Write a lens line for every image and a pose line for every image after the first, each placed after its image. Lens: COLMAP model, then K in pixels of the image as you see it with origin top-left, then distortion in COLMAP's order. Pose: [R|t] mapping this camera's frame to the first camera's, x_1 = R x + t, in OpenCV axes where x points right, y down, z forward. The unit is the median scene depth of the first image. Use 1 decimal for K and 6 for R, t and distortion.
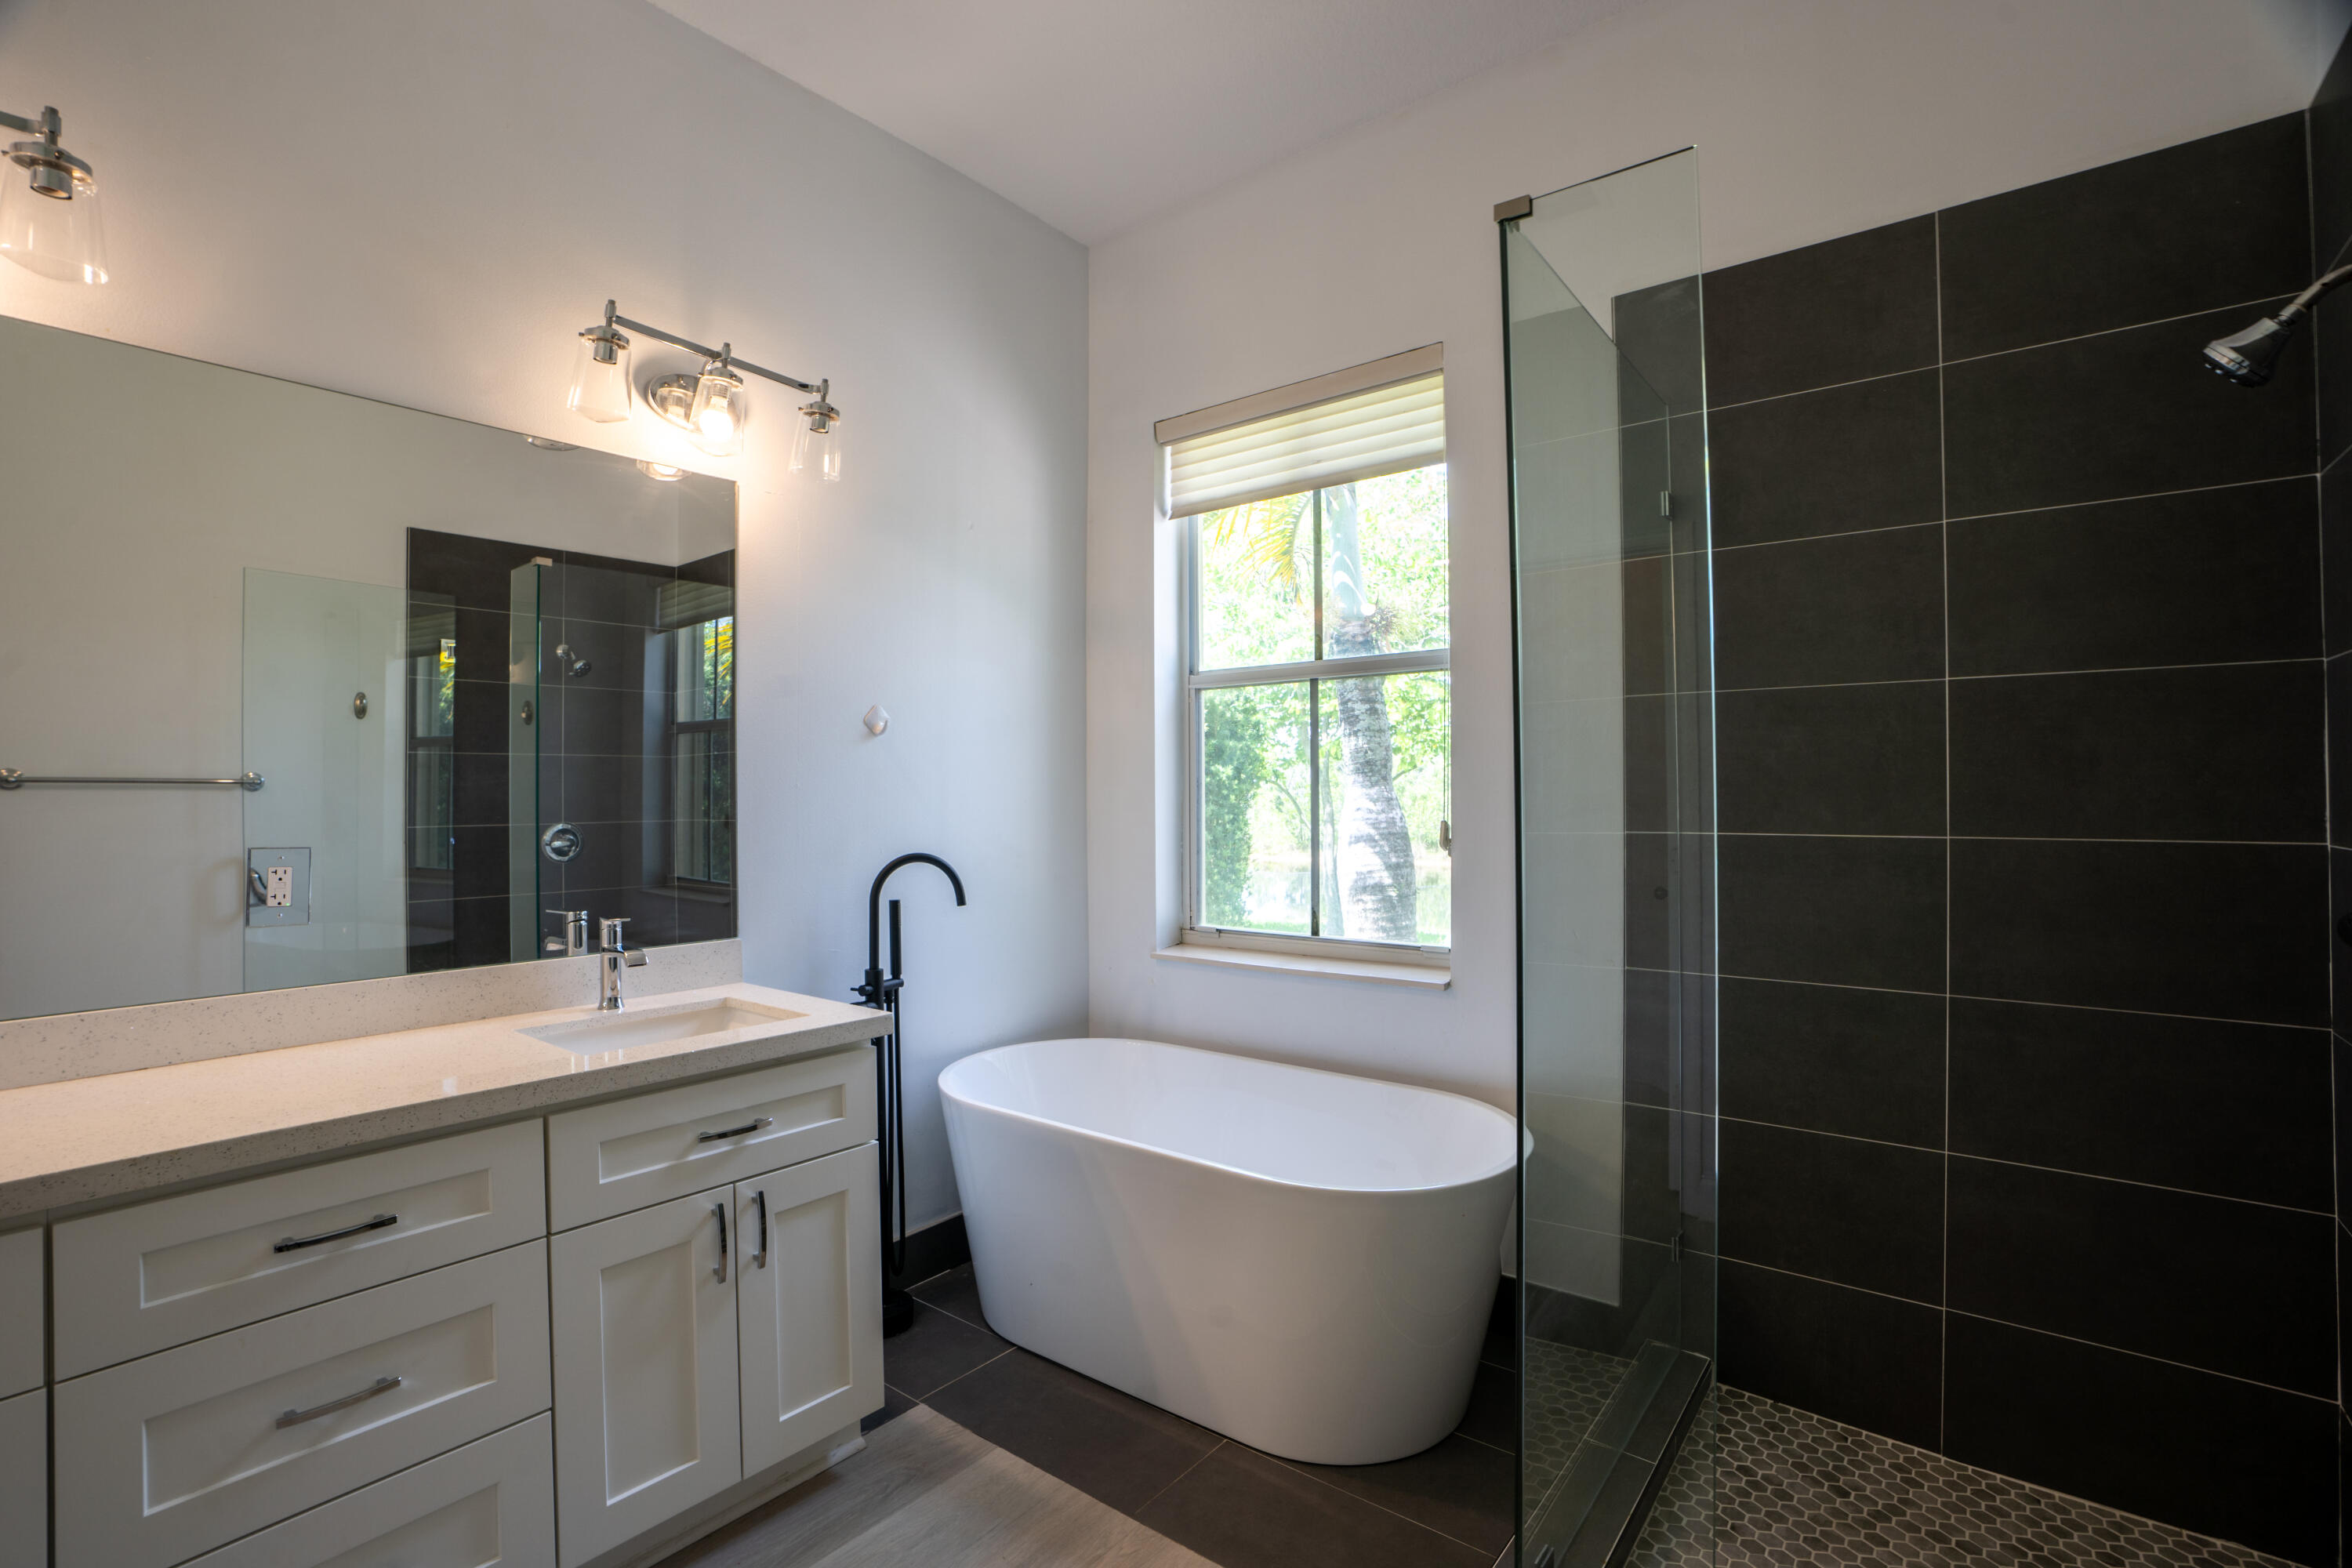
lens RADIAL K [[1070.4, 0, 1147.1], [0, 1070.4, 787.0], [0, 0, 1]] dist [-0.066725, 0.022642]
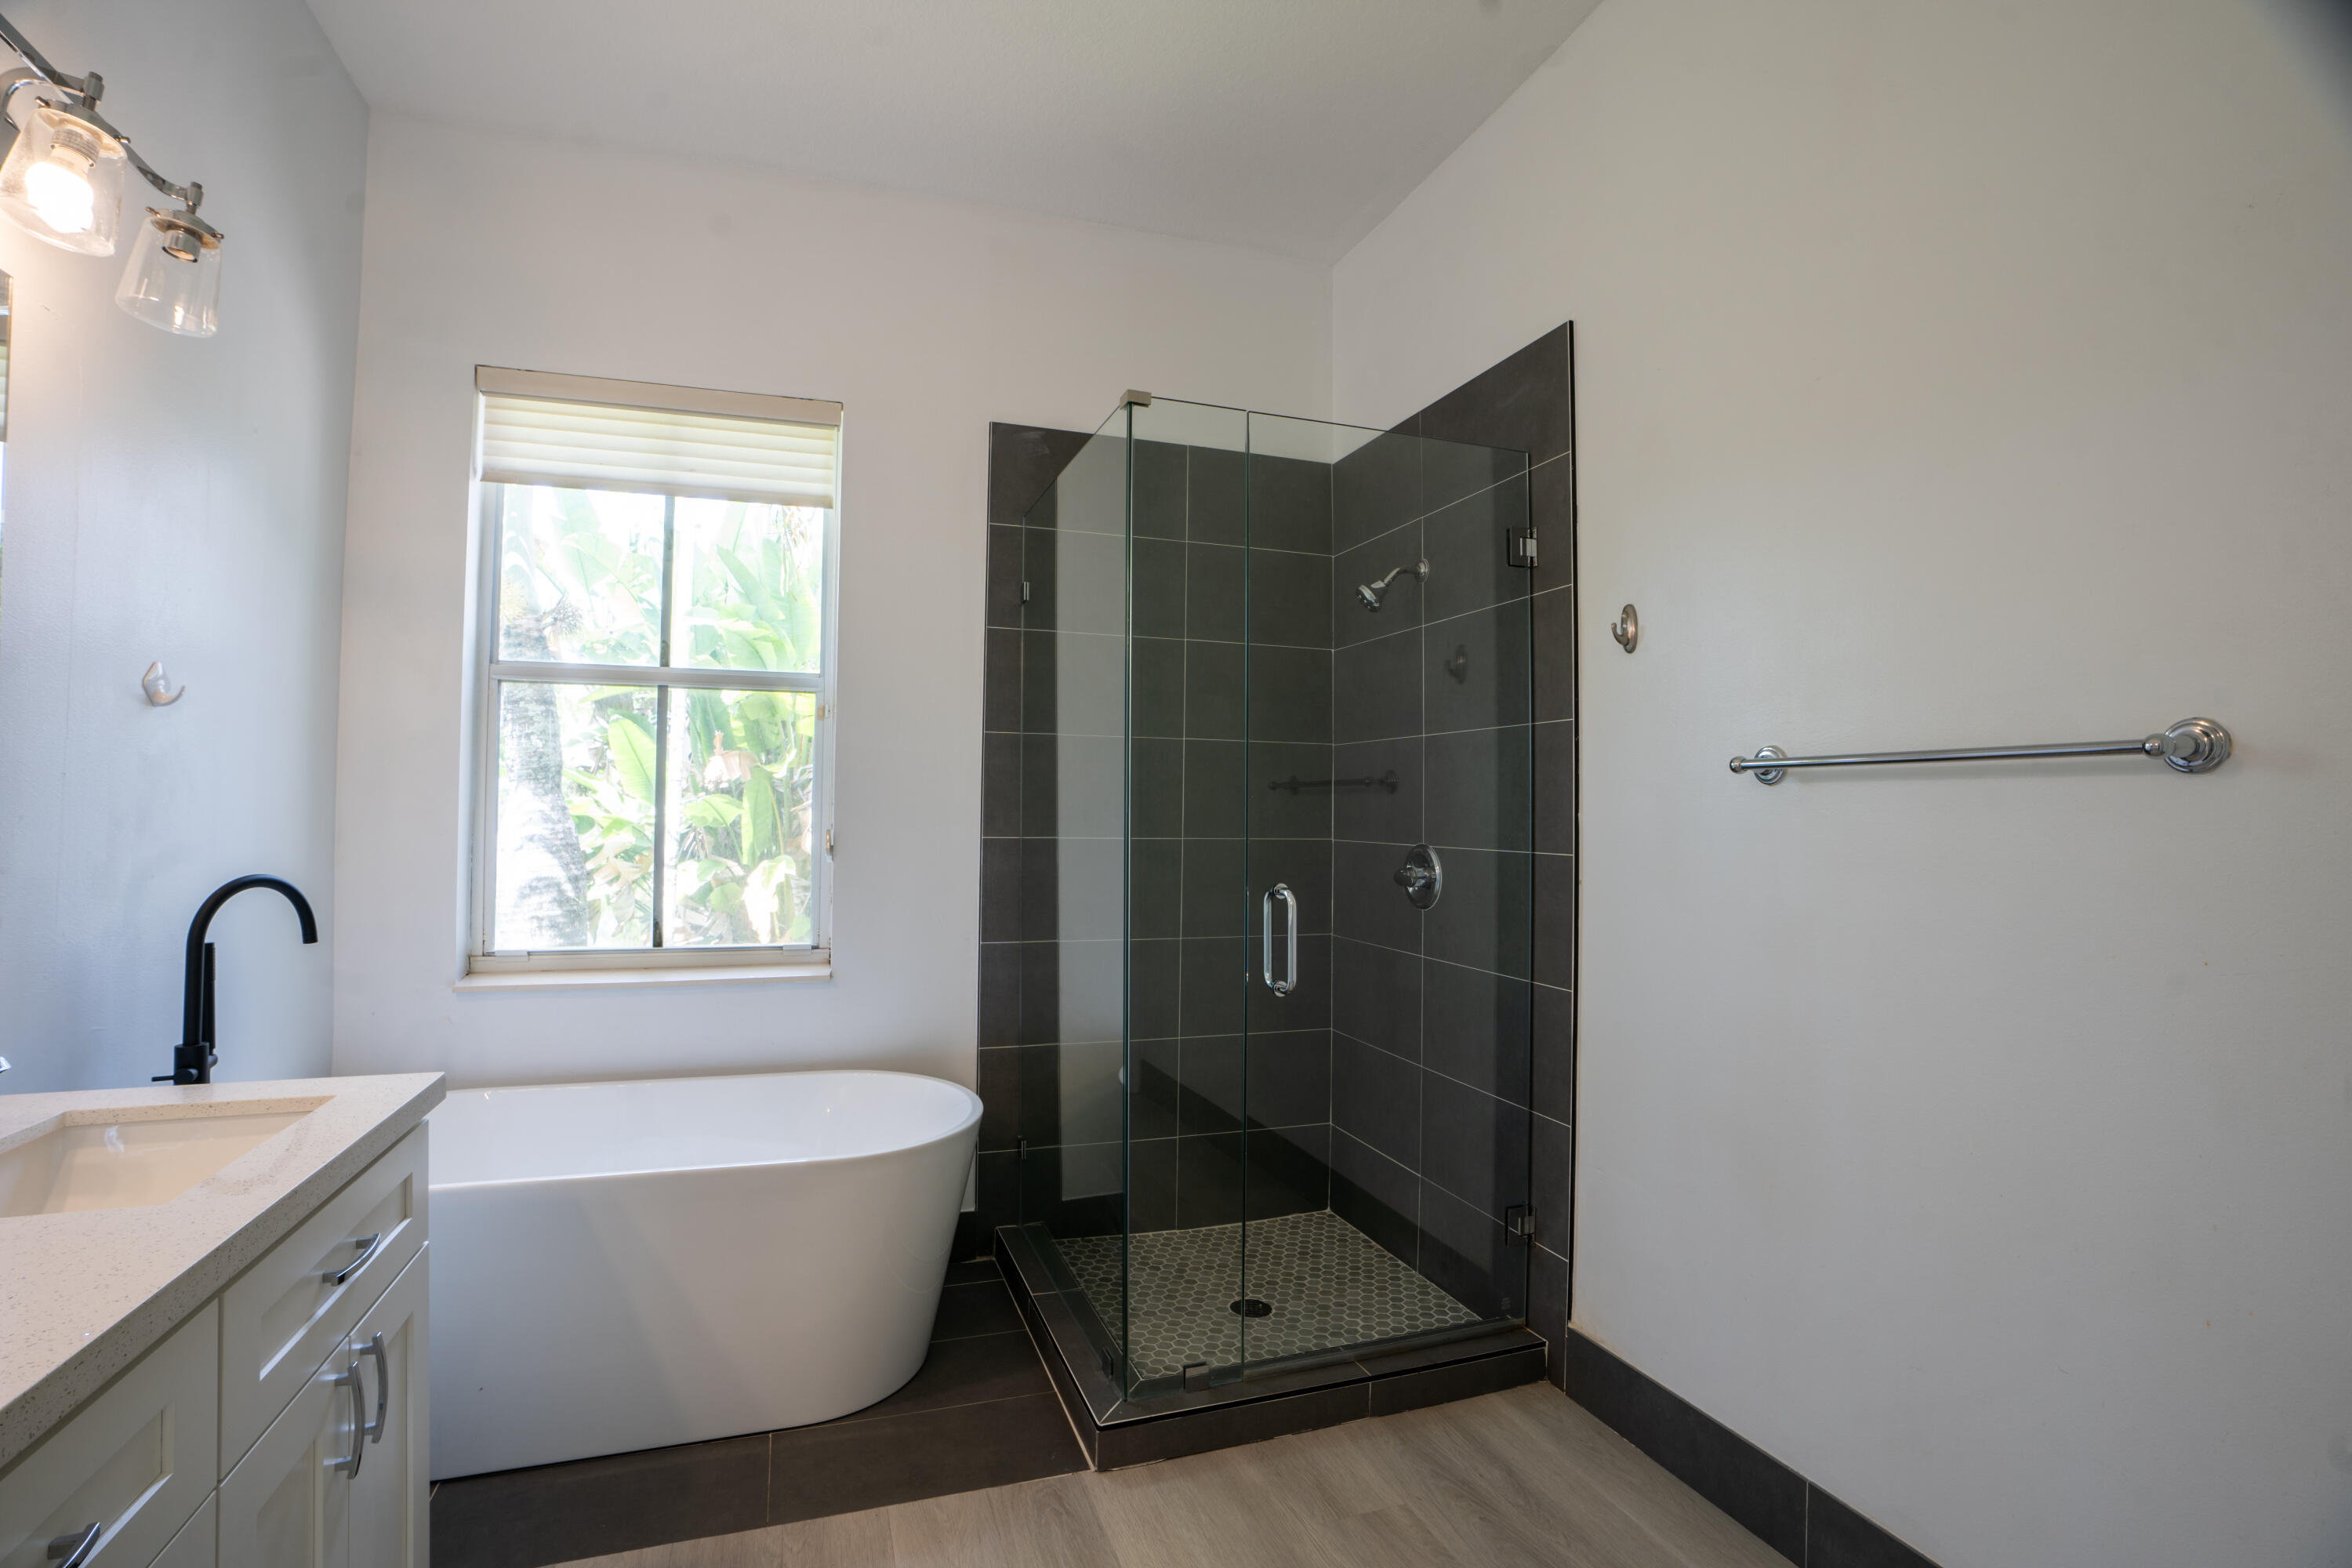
lens RADIAL K [[1072.3, 0, 1132.6], [0, 1072.3, 781.5], [0, 0, 1]] dist [-0.071605, 0.036531]
pose [[0.553217, 0.033148, 0.832377, -0.418188], [-0.018861, 0.999450, -0.027265, 0.006036], [-0.832824, -0.000616, 0.553538, 0.099567]]
